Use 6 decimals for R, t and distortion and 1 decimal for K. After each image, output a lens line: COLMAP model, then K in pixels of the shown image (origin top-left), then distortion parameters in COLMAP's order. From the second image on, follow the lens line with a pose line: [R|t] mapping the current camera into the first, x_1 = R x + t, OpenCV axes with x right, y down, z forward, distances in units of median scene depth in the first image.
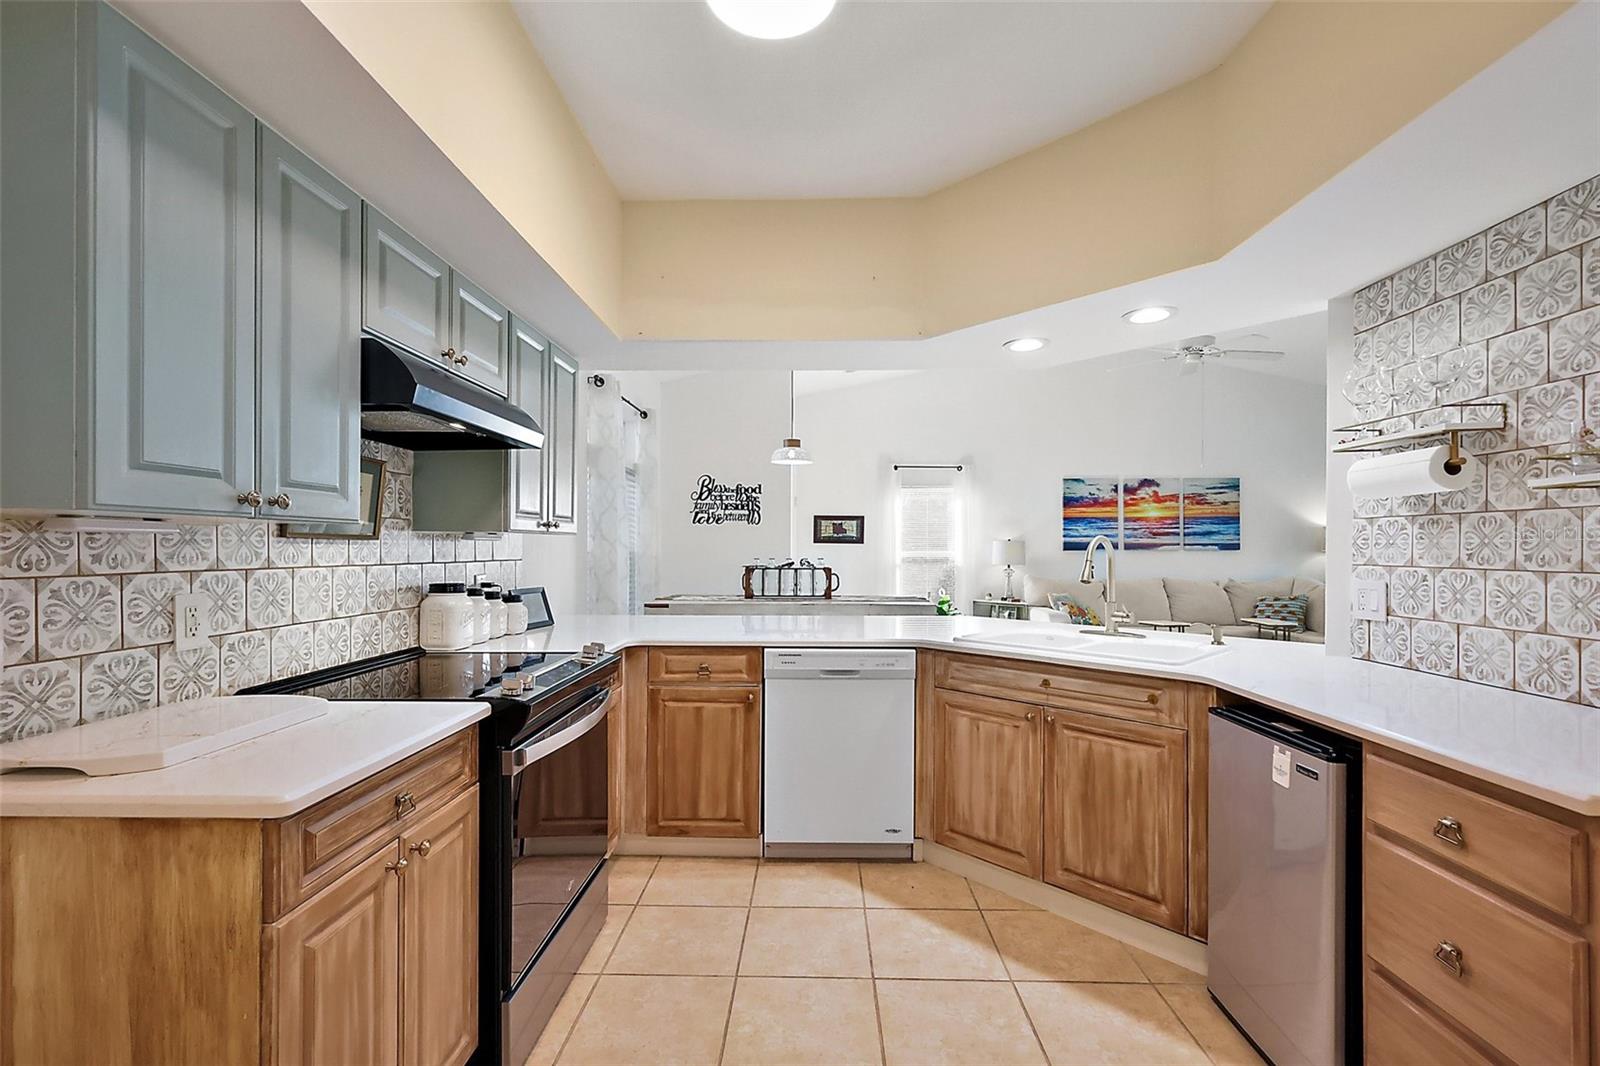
lens RADIAL K [[700.5, 0, 801.7], [0, 700.5, 546.2], [0, 0, 1]] dist [-0.000844, 0.002382]
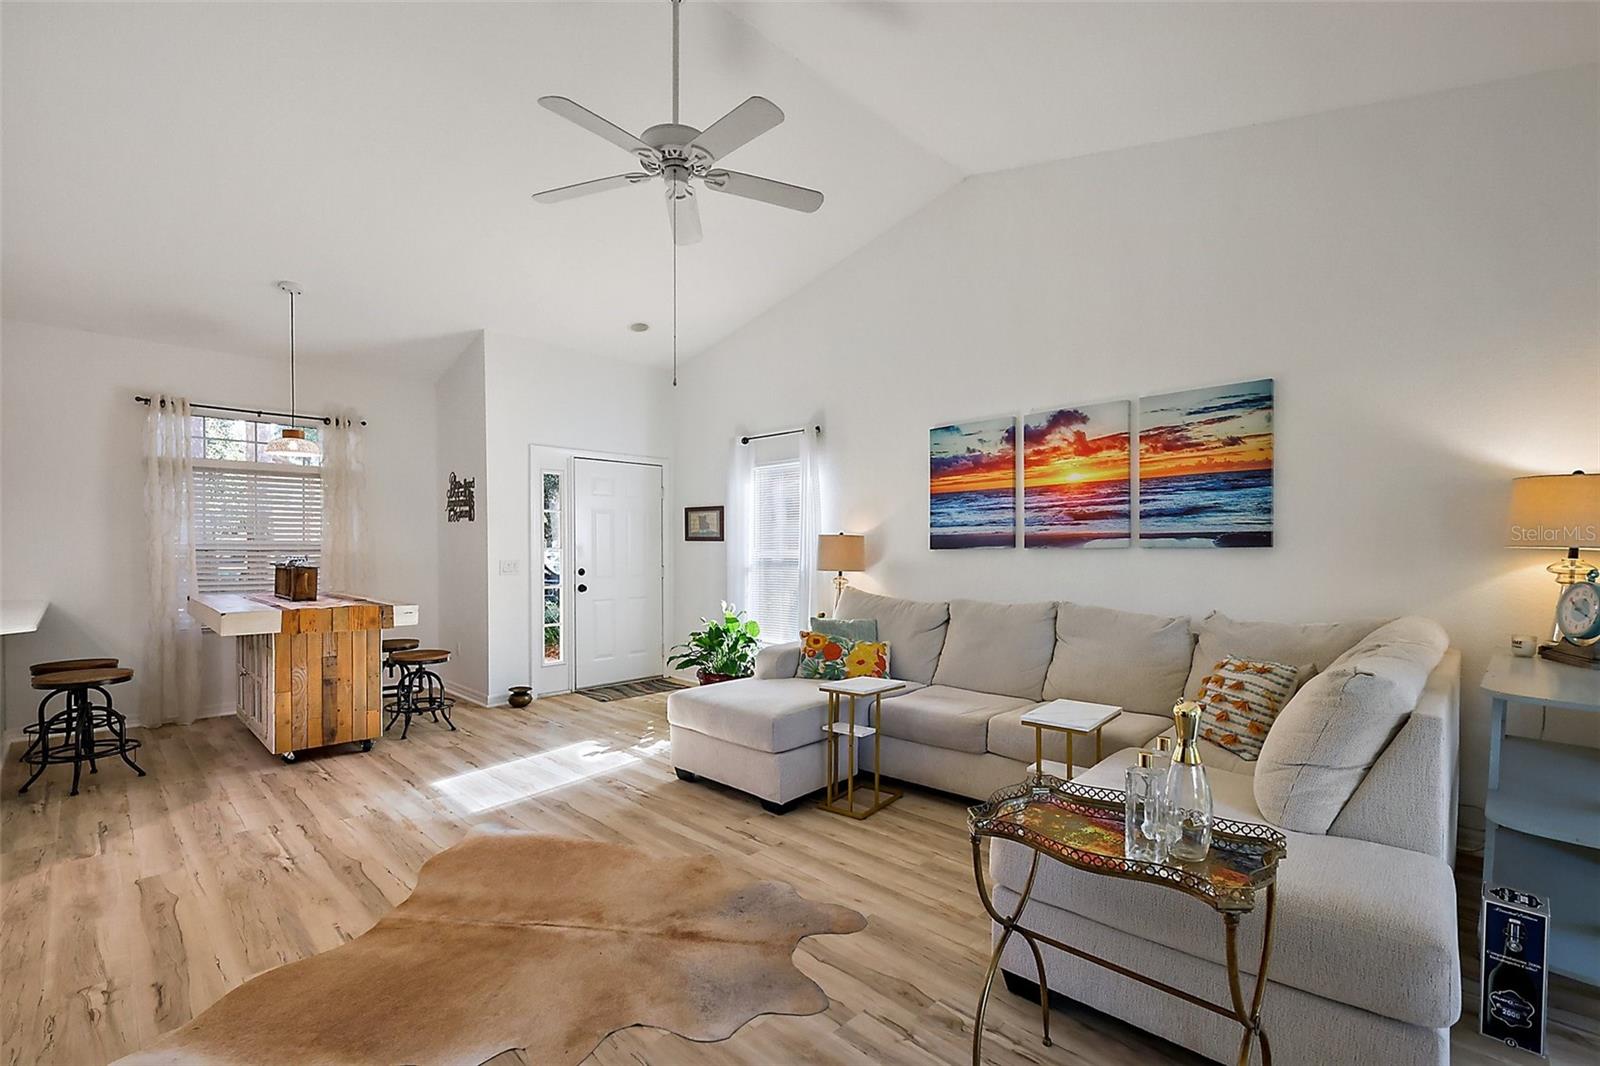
lens RADIAL K [[703.1, 0, 798.3], [0, 703.1, 558.3], [0, 0, 1]] dist [0.001400, 0.000376]
pose [[0.725175, 0.007595, -0.688523, 2.017193], [0.003155, 0.999892, 0.014352, 0.014720], [0.688557, -0.012580, 0.725073, 1.388773]]
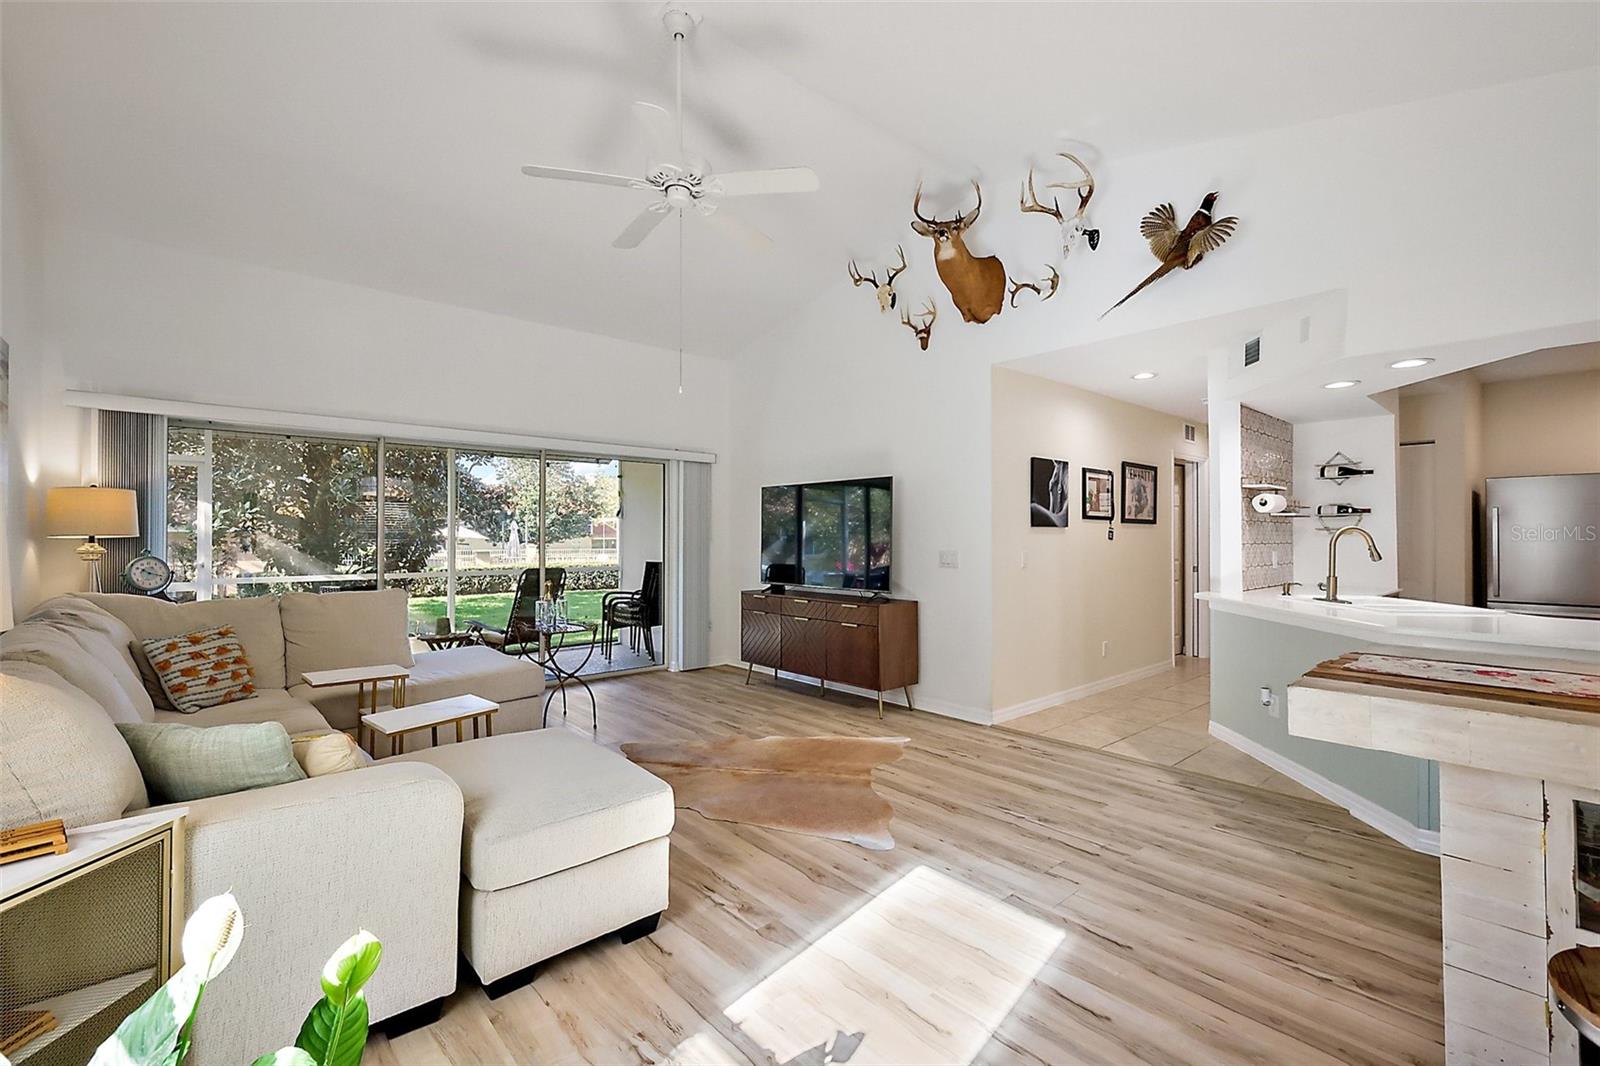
lens RADIAL K [[700.5, 0, 803.0], [0, 700.5, 529.6], [0, 0, 1]] dist [-0.000844, 0.002382]
pose [[-0.680950, 0.003385, 0.732322, 0.159242], [-0.005637, 0.999935, -0.009864, 0.010500], [-0.732308, -0.010844, -0.680887, 2.672764]]
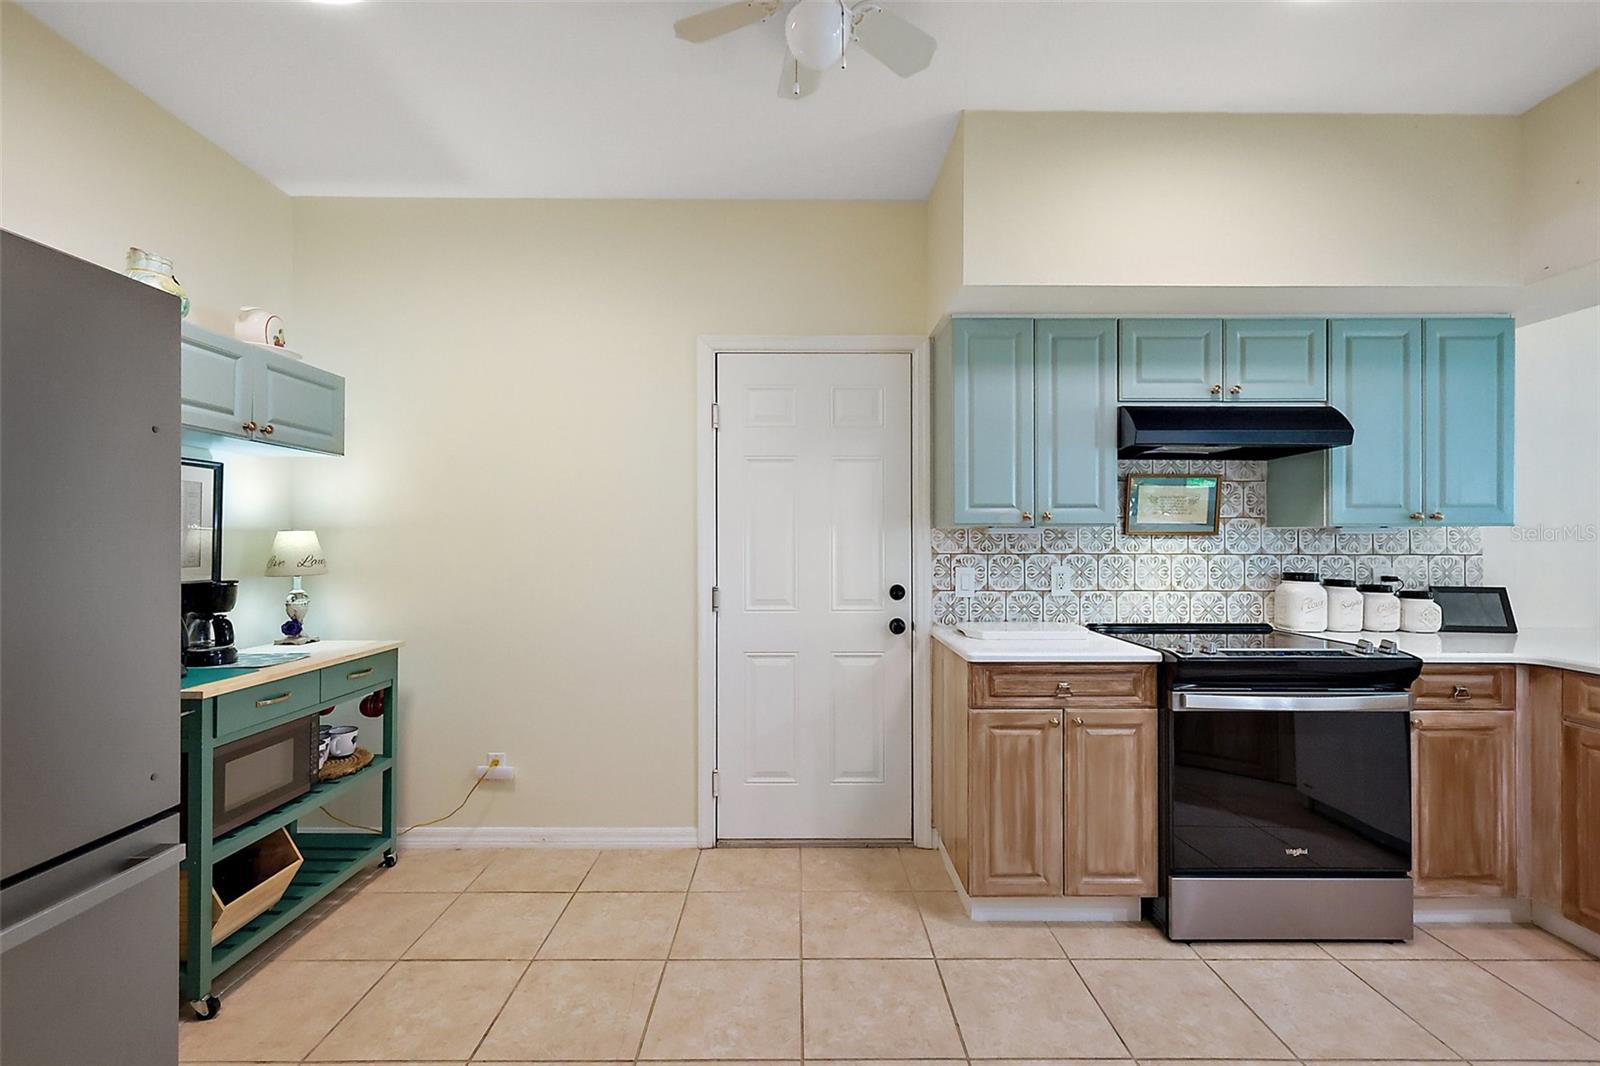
lens RADIAL K [[700.5, 0, 799.9], [0, 700.5, 531.2], [0, 0, 1]] dist [-0.000844, 0.002382]
pose [[0.029828, -0.011969, -0.999483, 0.542977], [0.001765, 0.999927, -0.011921, -0.001601], [0.999553, -0.001409, 0.029847, 0.143617]]
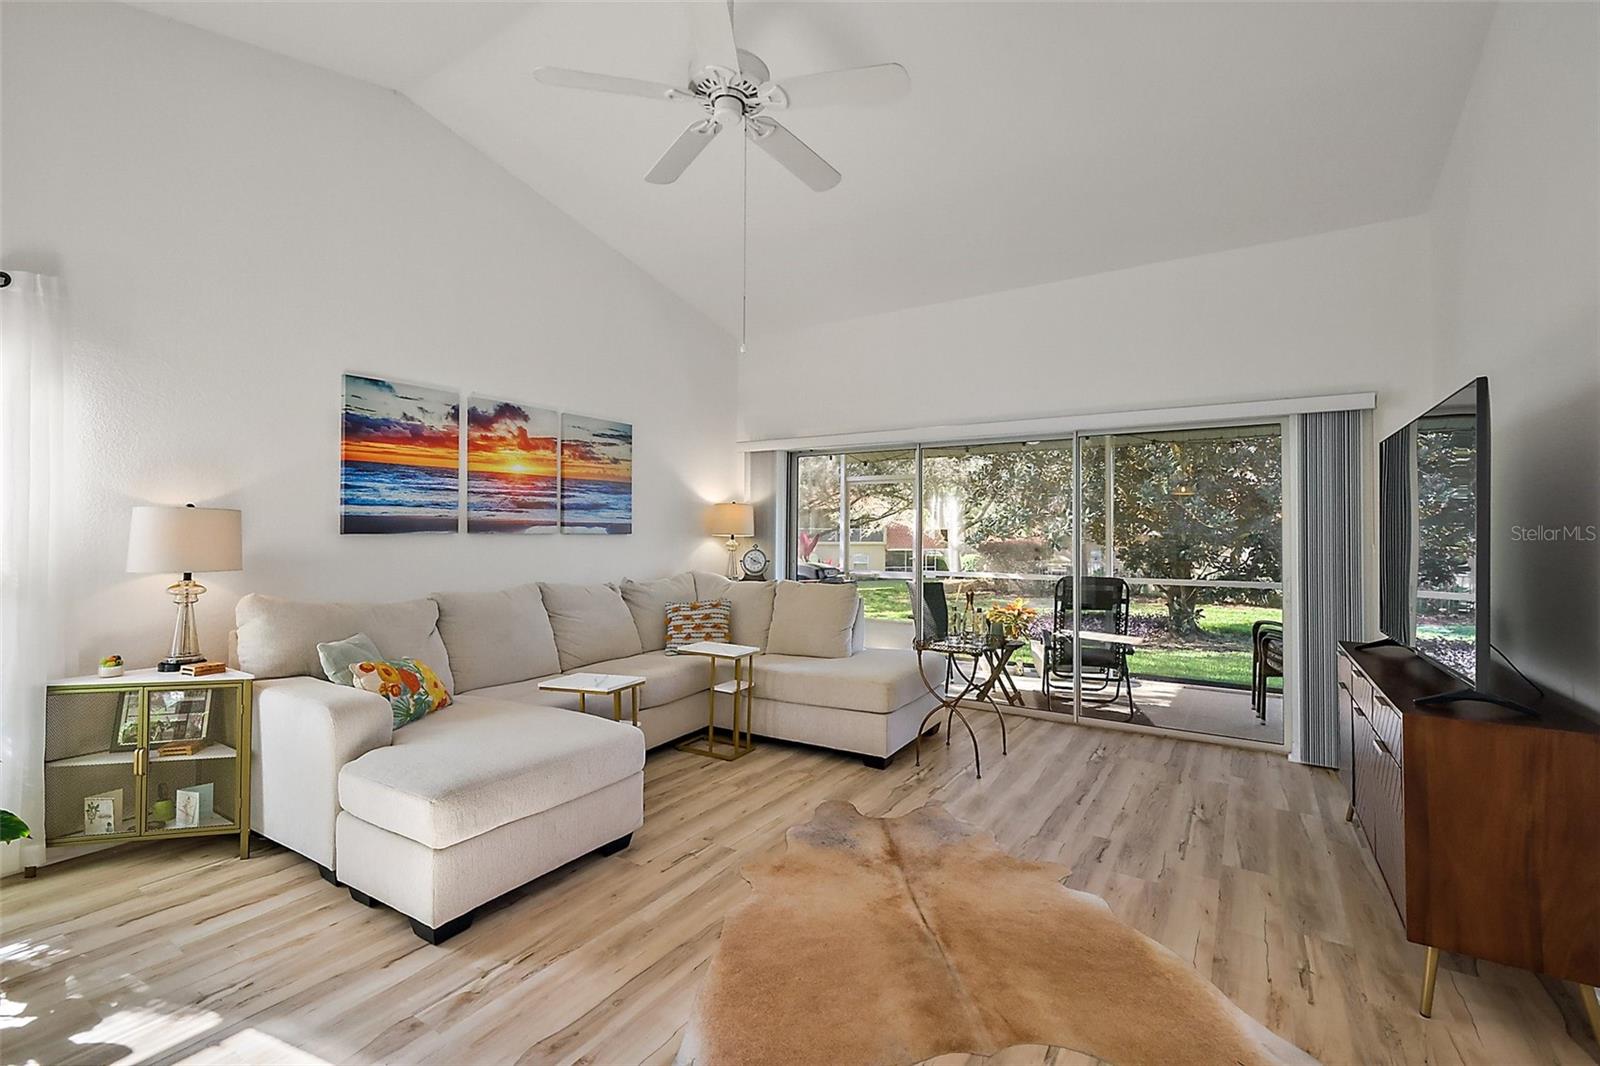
lens RADIAL K [[700.5, 0, 795.4], [0, 700.5, 518.3], [0, 0, 1]] dist [-0.000844, 0.002382]
pose [[0.524907, 0.022528, 0.850861, 0.413961], [-0.008692, 0.999739, -0.021108, 0.009513], [-0.851115, 0.003684, 0.524966, 1.482498]]
